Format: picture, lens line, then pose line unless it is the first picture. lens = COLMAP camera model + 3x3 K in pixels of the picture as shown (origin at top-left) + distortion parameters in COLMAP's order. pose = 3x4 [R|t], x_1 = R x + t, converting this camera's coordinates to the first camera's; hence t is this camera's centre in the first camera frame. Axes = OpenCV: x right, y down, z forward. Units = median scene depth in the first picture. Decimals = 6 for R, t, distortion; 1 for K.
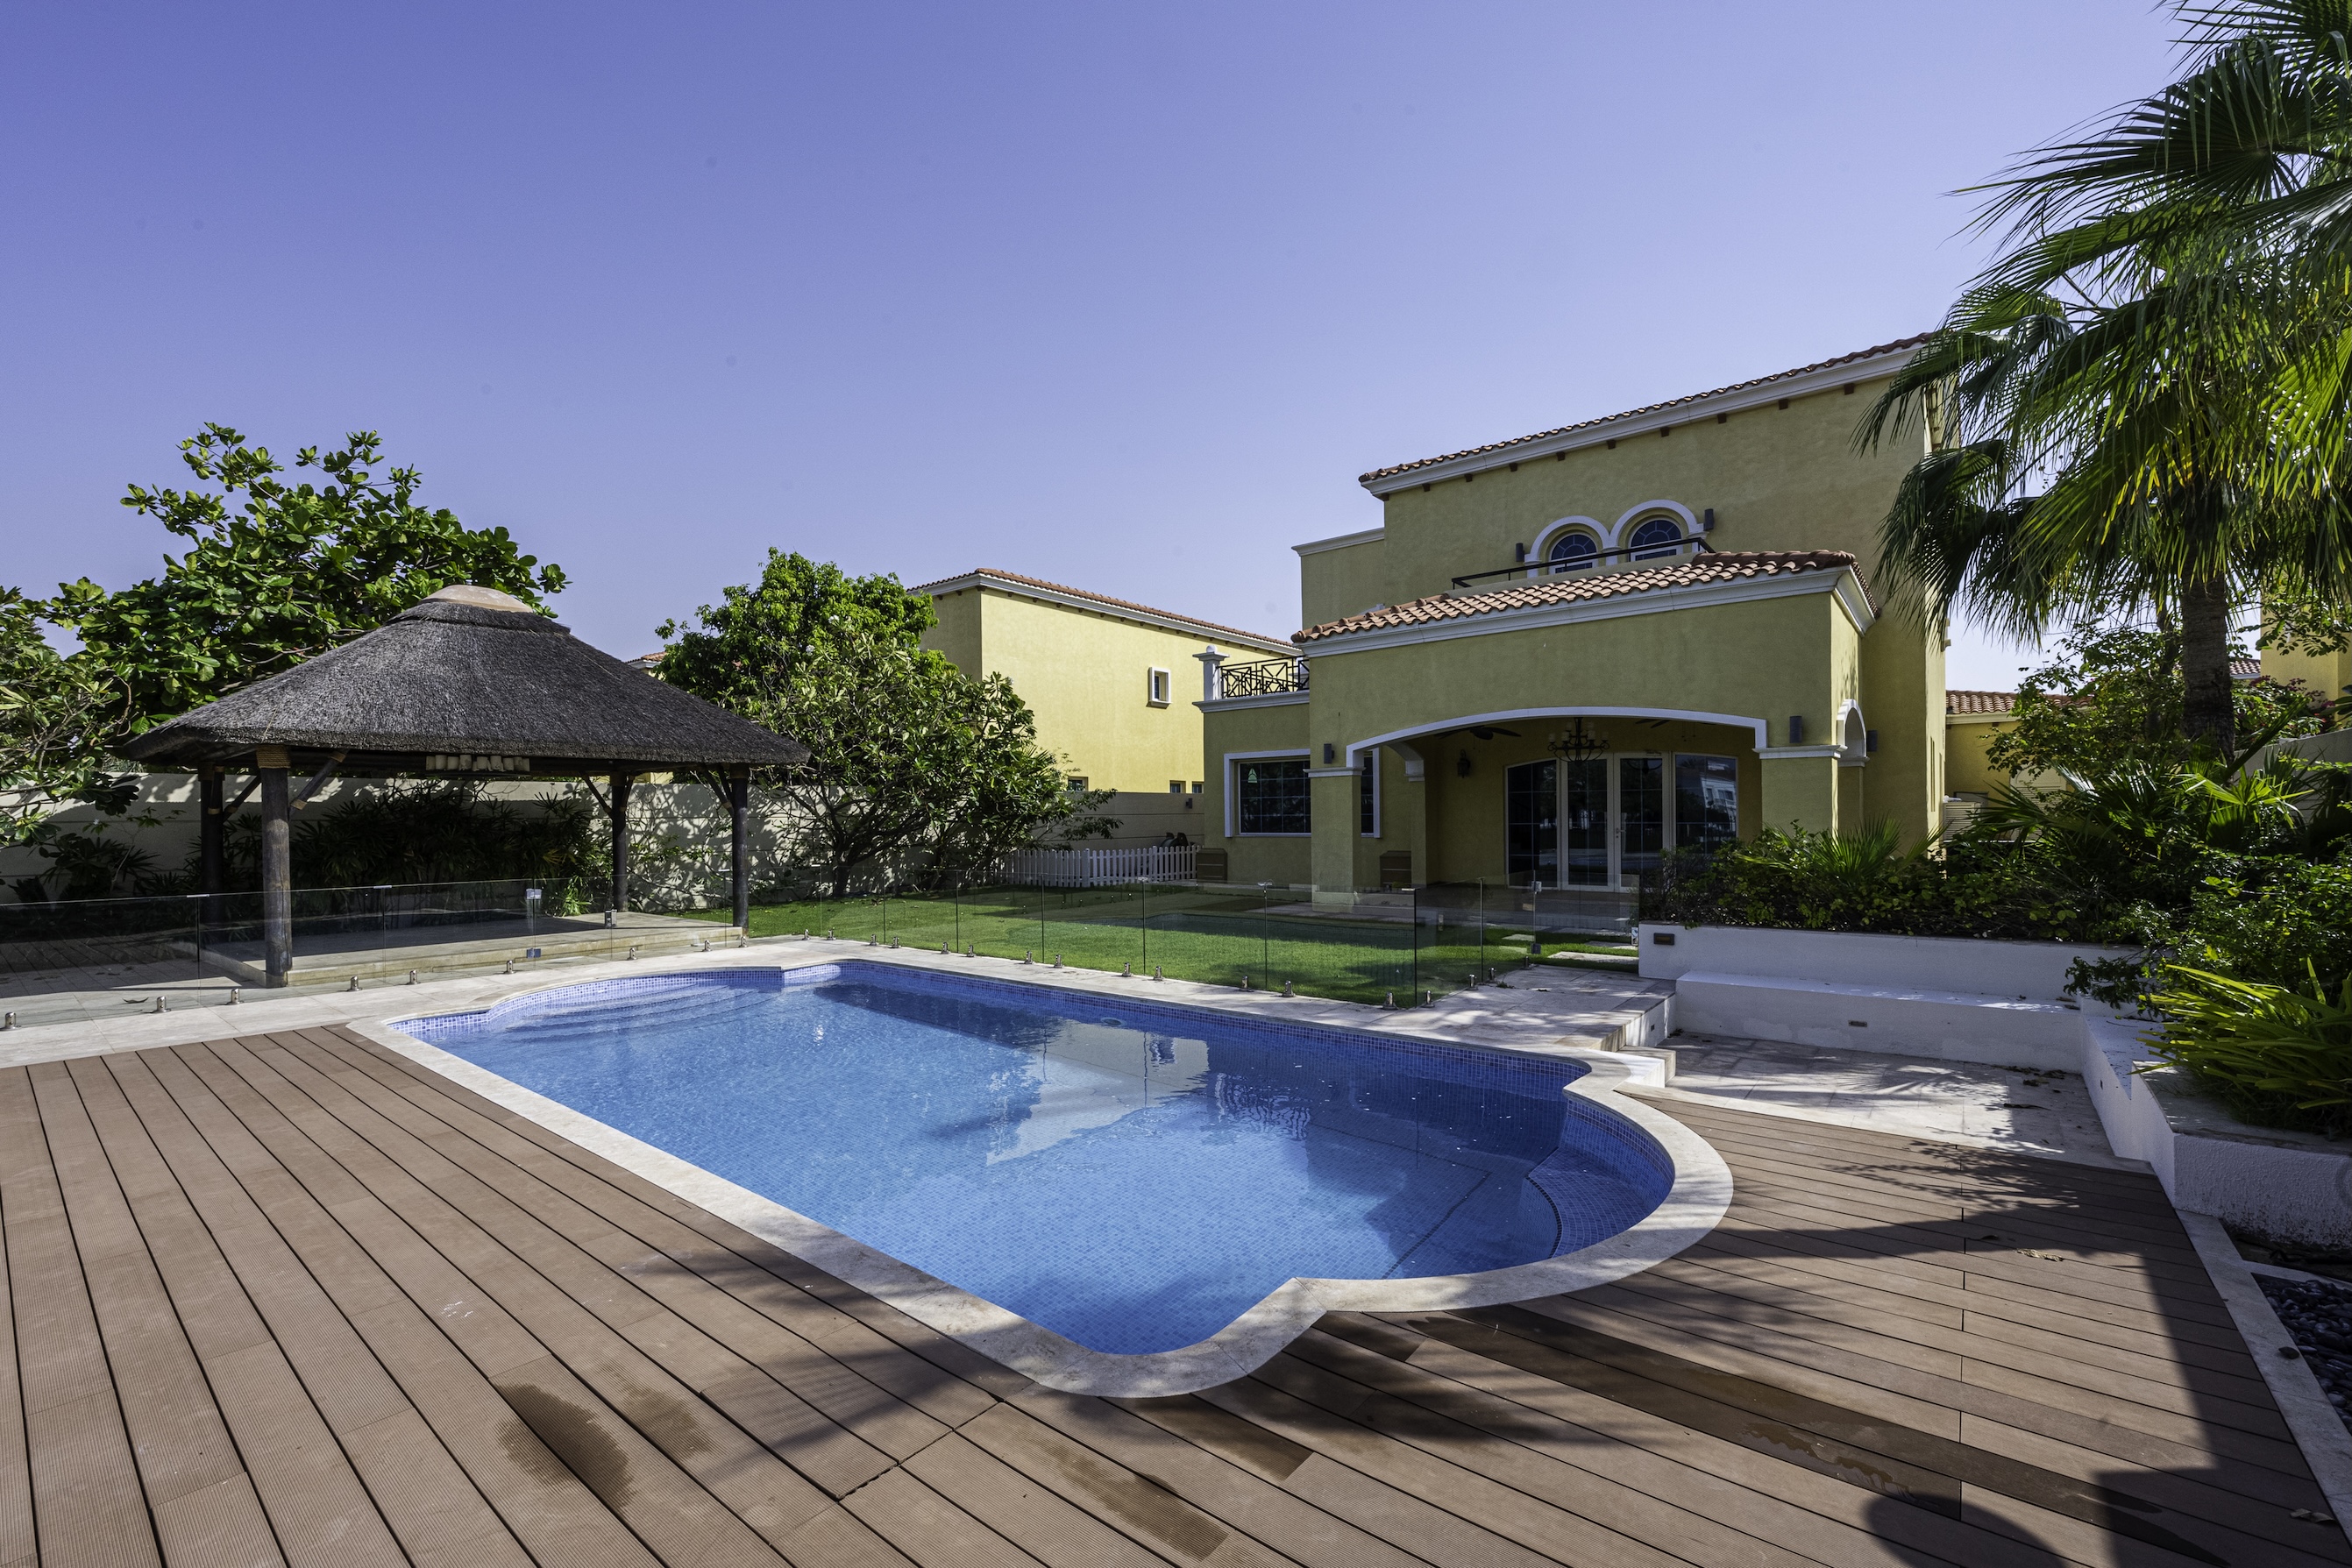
lens RADIAL K [[955.4, 0, 1106.2], [0, 955.4, 764.3], [0, 0, 1]] dist [-0.001721, 0.001018]
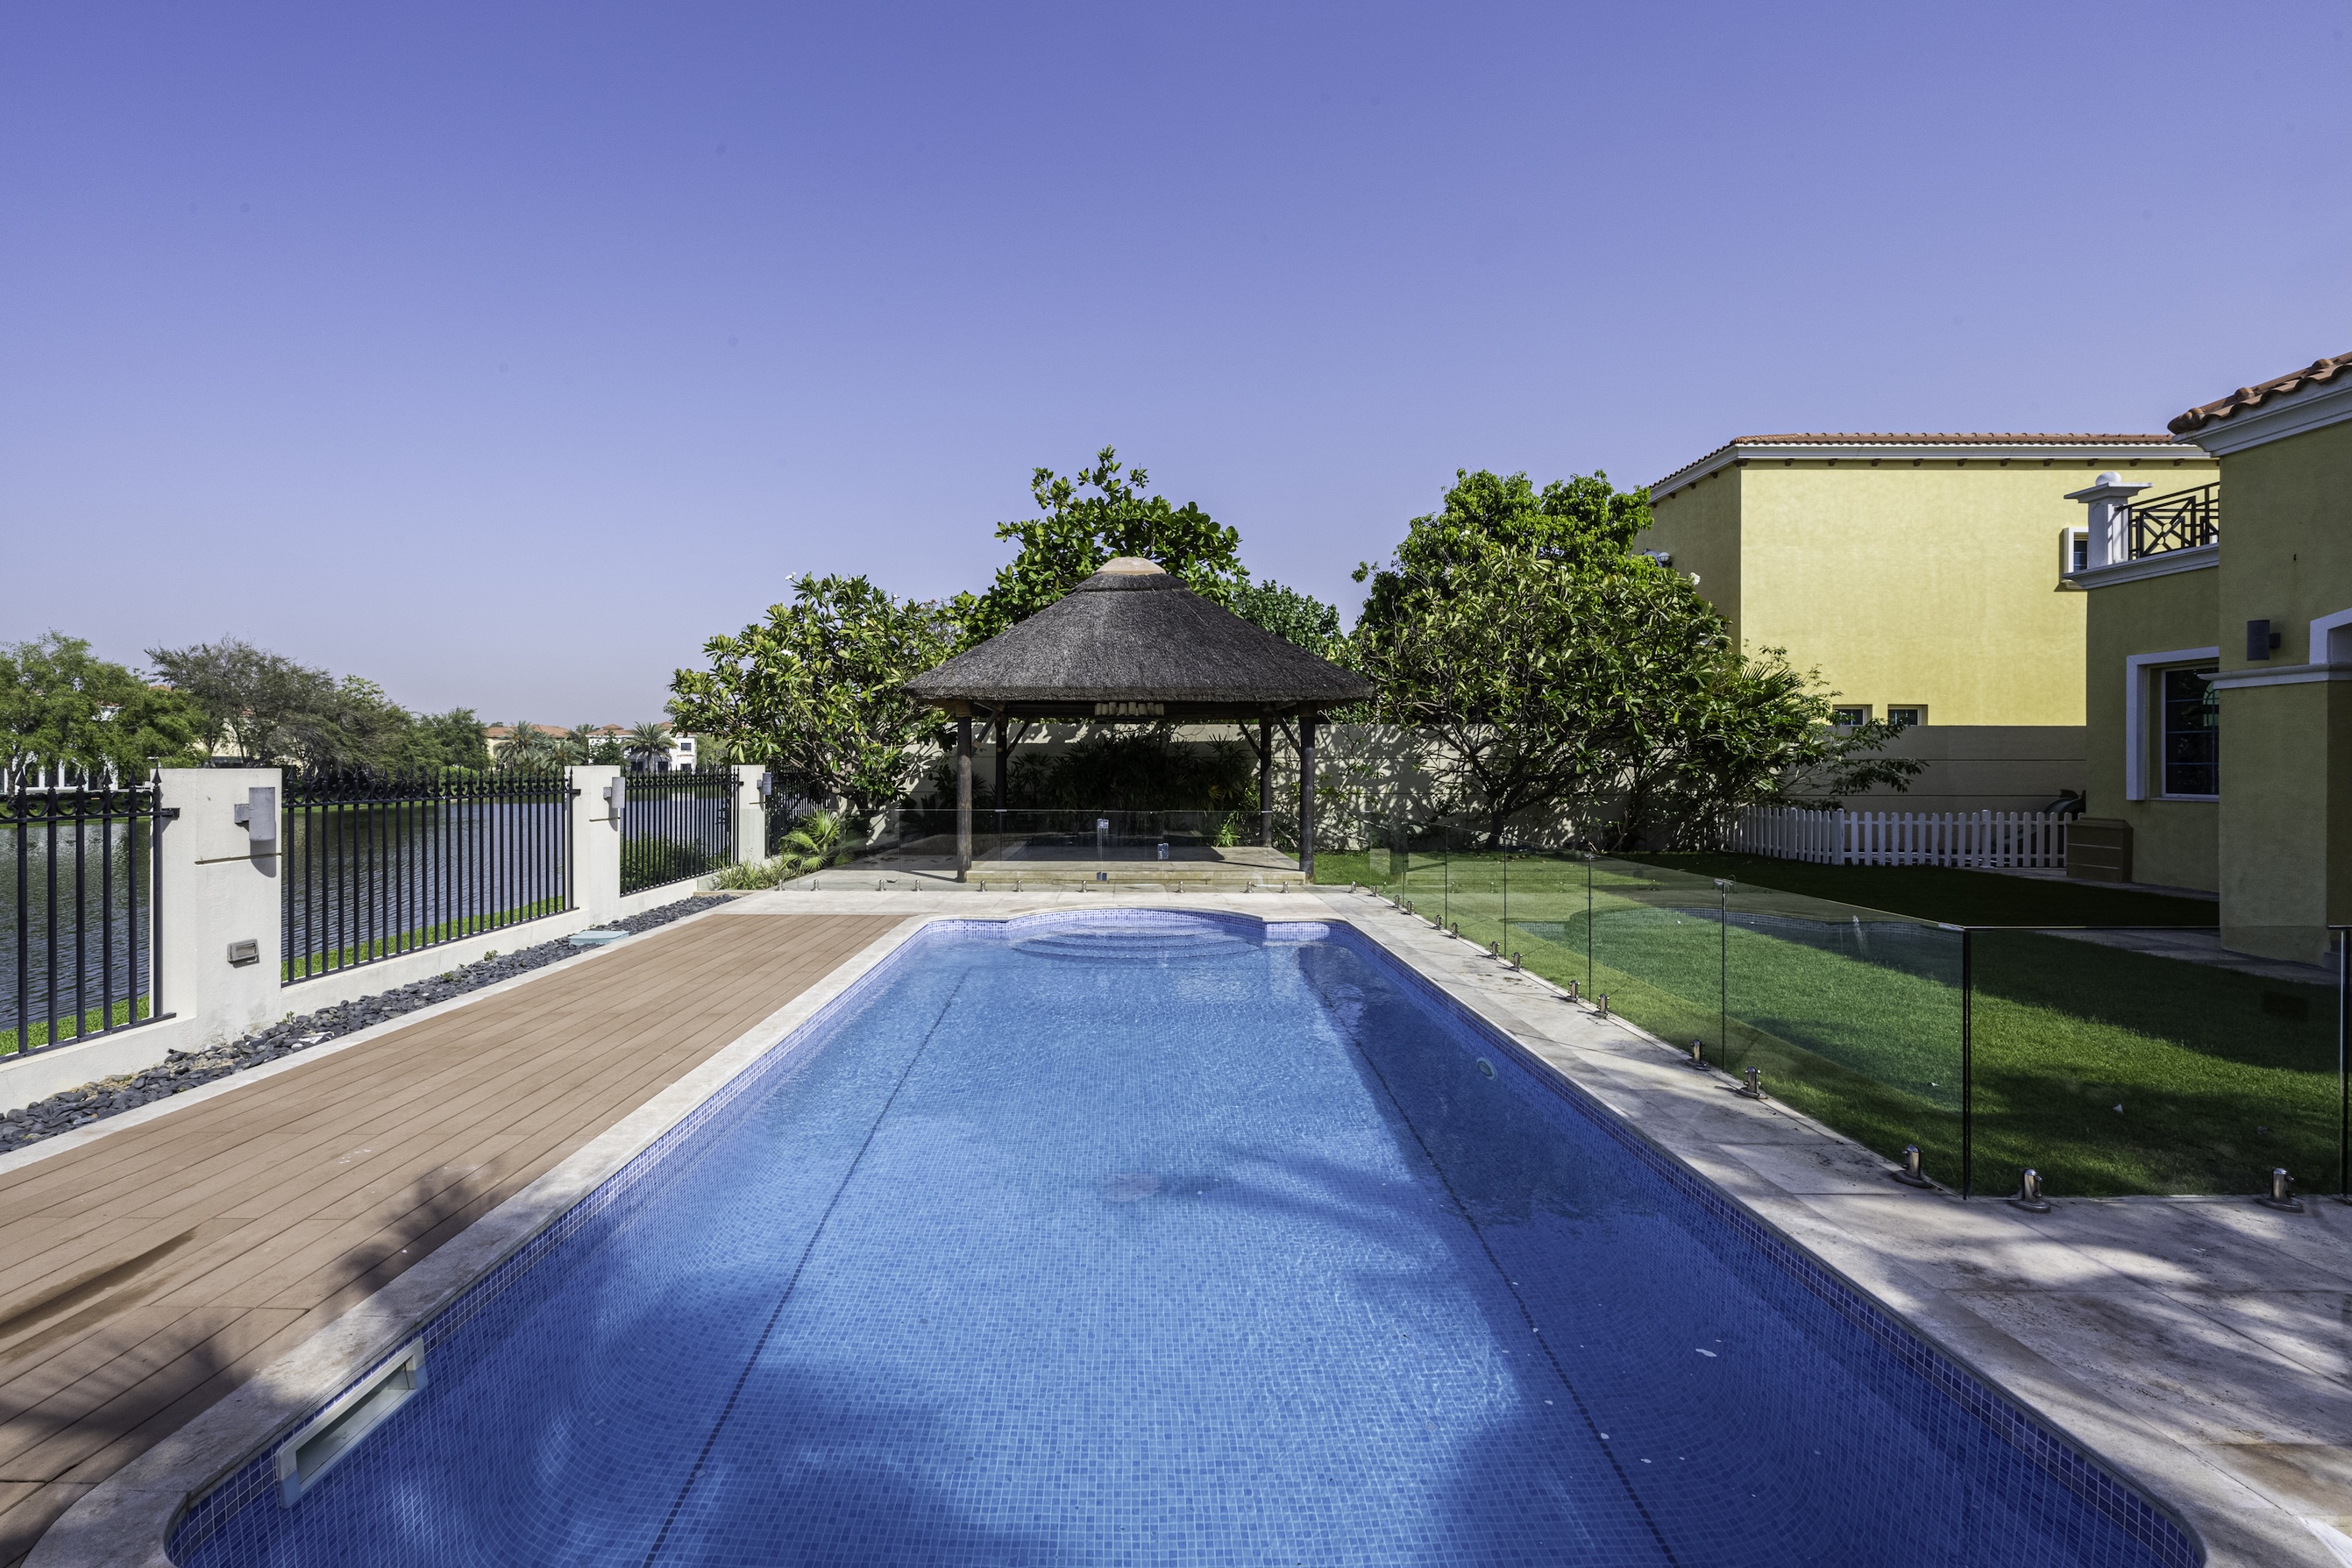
lens RADIAL K [[955.4, 0, 1154.4], [0, 955.4, 720.8], [0, 0, 1]] dist [-0.001721, 0.001018]
pose [[0.664529, -0.020482, -0.746982, 0.190351], [0.031605, 0.999500, 0.000710, 0.010887], [0.746594, -0.024080, 0.664844, 0.202693]]
